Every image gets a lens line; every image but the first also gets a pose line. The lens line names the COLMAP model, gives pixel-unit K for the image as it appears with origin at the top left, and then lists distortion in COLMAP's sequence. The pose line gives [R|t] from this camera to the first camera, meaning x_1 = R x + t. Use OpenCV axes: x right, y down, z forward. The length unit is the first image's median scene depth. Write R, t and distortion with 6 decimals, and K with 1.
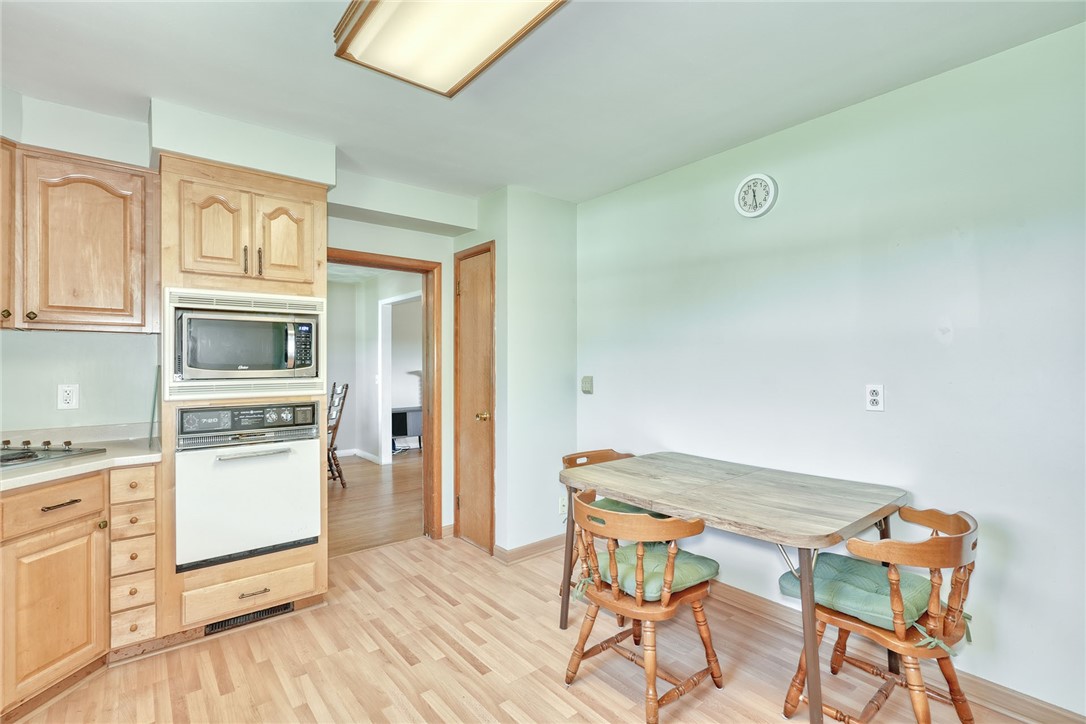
lens RADIAL K [[499.8, 0, 543.8], [0, 499.8, 363.2], [0, 0, 1]] dist [-0.002059, 0.002557]
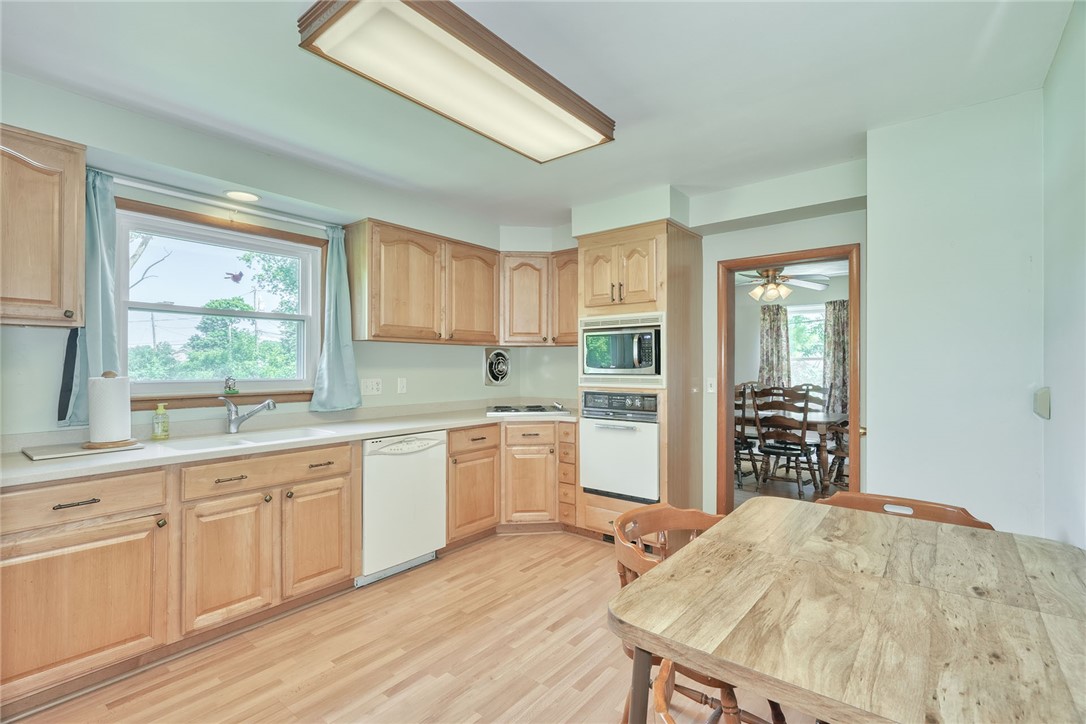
lens RADIAL K [[499.8, 0, 543.9], [0, 499.8, 362.7], [0, 0, 1]] dist [-0.002059, 0.002557]
pose [[0.214966, -0.000551, -0.976621, 0.809648], [0.000505, 1.000000, -0.000453, -0.002146], [0.976621, -0.000396, 0.214966, 0.505736]]
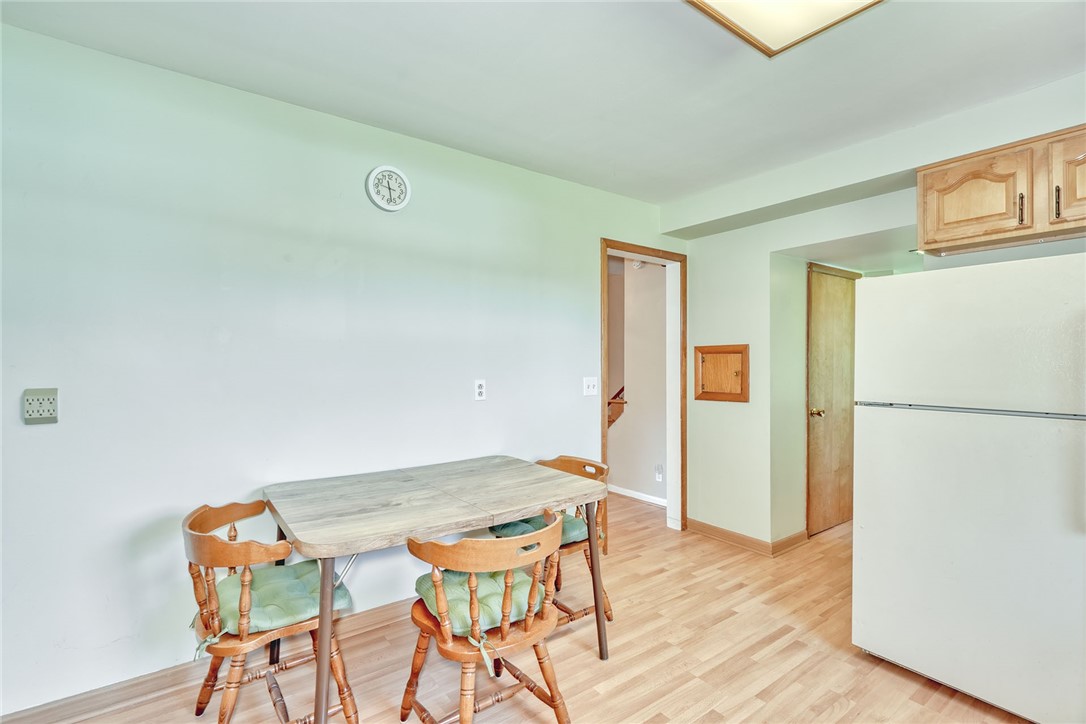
lens RADIAL K [[499.8, 0, 532.4], [0, 499.8, 365.9], [0, 0, 1]] dist [-0.002059, 0.002557]
pose [[0.053559, -0.001902, 0.998563, -0.587683], [-0.001358, 0.999997, 0.001977, 0.003451], [-0.998564, -0.001462, 0.053556, 0.756919]]
